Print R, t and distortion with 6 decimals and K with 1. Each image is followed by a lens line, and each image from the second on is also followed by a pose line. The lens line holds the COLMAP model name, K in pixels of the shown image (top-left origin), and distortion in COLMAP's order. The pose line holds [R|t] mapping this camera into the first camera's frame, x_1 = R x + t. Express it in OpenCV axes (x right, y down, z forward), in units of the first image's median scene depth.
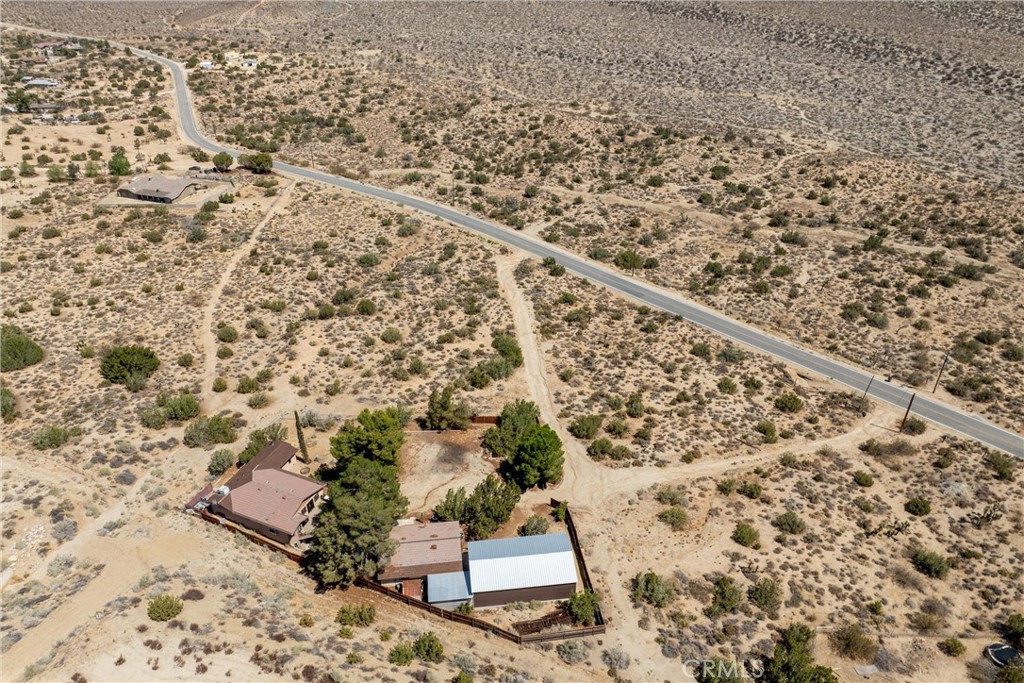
lens RADIAL K [[726.8, 0, 516.1], [0, 726.8, 332.1], [0, 0, 1]] dist [-0.038649, 0.000938]
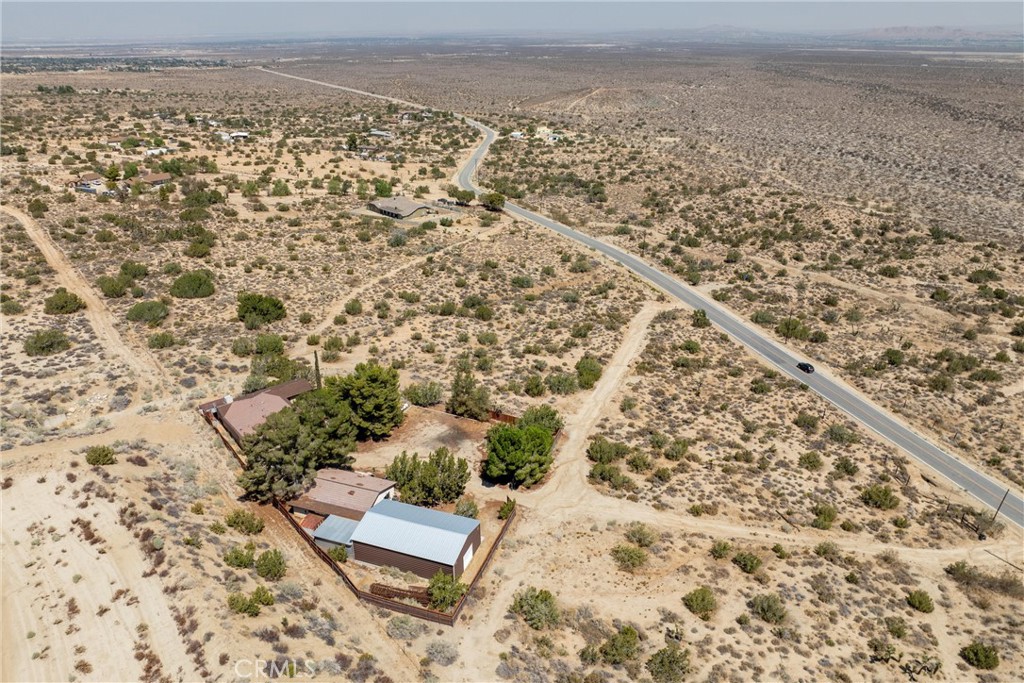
lens RADIAL K [[726.8, 0, 516.1], [0, 726.8, 332.1], [0, 0, 1]] dist [-0.038649, 0.000938]
pose [[0.894995, 0.180850, -0.407772, 0.279560], [-0.235316, 0.968003, -0.087163, 0.076966], [0.378961, 0.173966, 0.908914, 0.104024]]
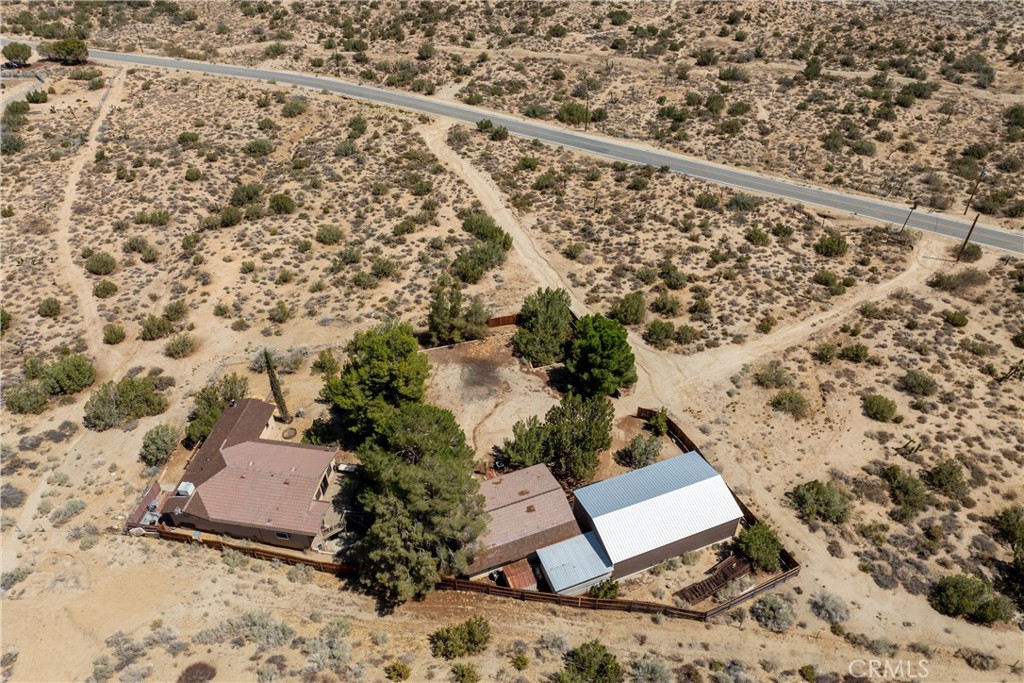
lens RADIAL K [[731.9, 0, 515.2], [0, 731.9, 293.0], [0, 0, 1]] dist [-0.044286, 0.010479]
pose [[0.967970, -0.151841, 0.199945, -0.150311], [0.132527, 0.985414, 0.106747, 0.009696], [-0.213237, -0.076830, 0.973975, 0.212836]]
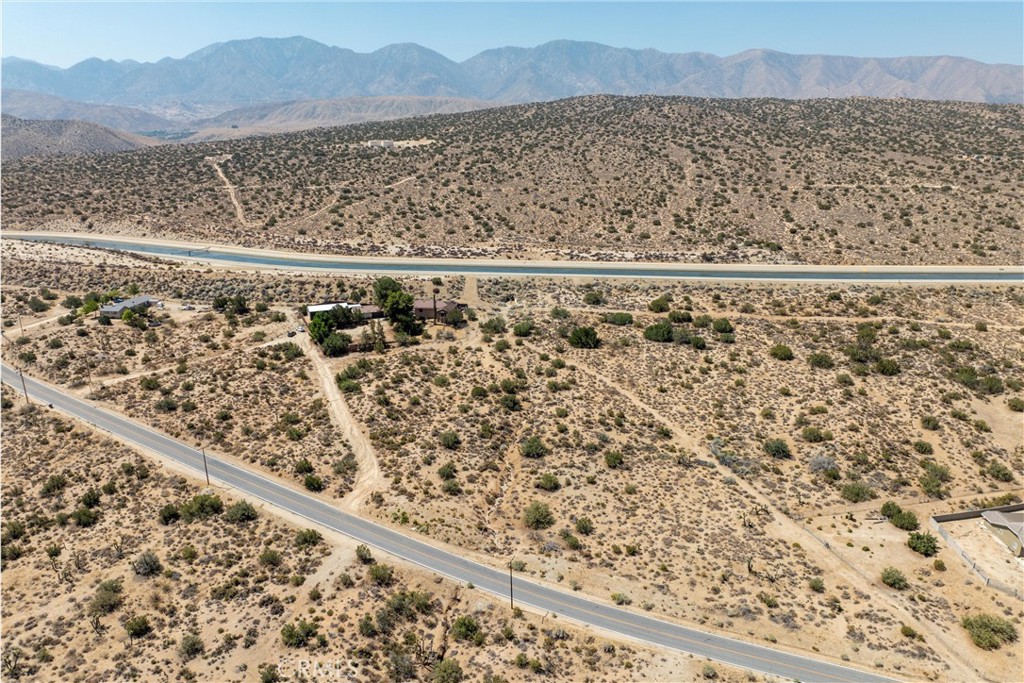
lens RADIAL K [[728.7, 0, 513.9], [0, 728.7, 363.1], [0, 0, 1]] dist [-0.039609, 0.010801]
pose [[-0.961248, 0.094230, -0.259082, 0.037379], [-0.134910, 0.658776, 0.740145, -1.016644], [0.240421, 0.746415, -0.620534, 1.860206]]
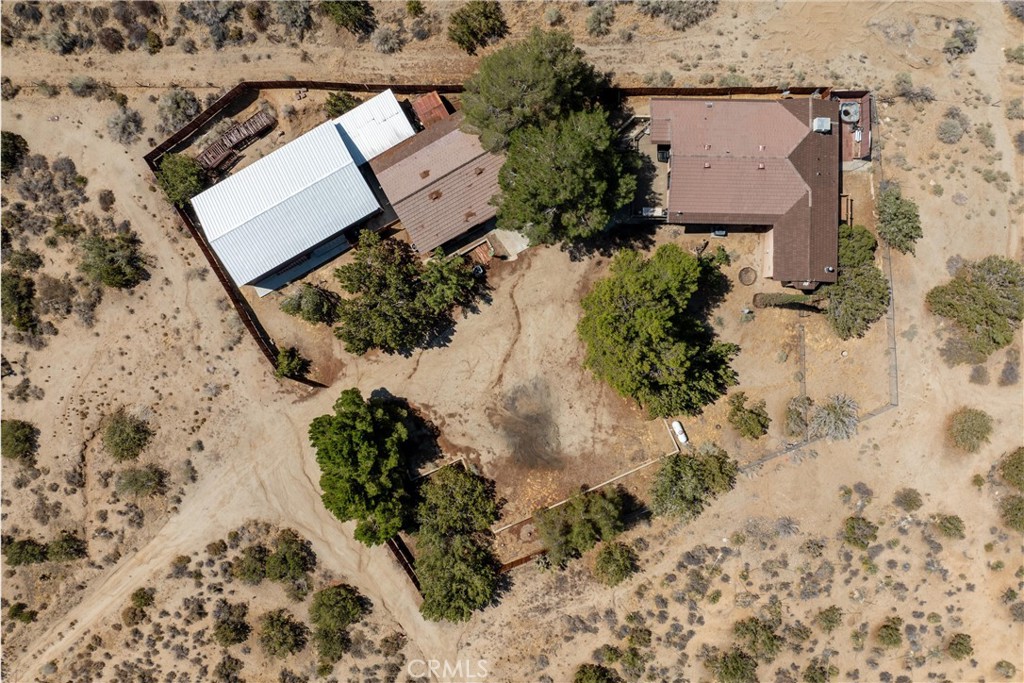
lens RADIAL K [[726.8, 0, 516.1], [0, 726.8, 332.1], [0, 0, 1]] dist [-0.038649, 0.000938]
pose [[-0.923986, 0.382106, 0.015644, -0.091110], [-0.186871, -0.486816, 0.853282, -0.196574], [0.333659, 0.785497, 0.521216, 0.514055]]
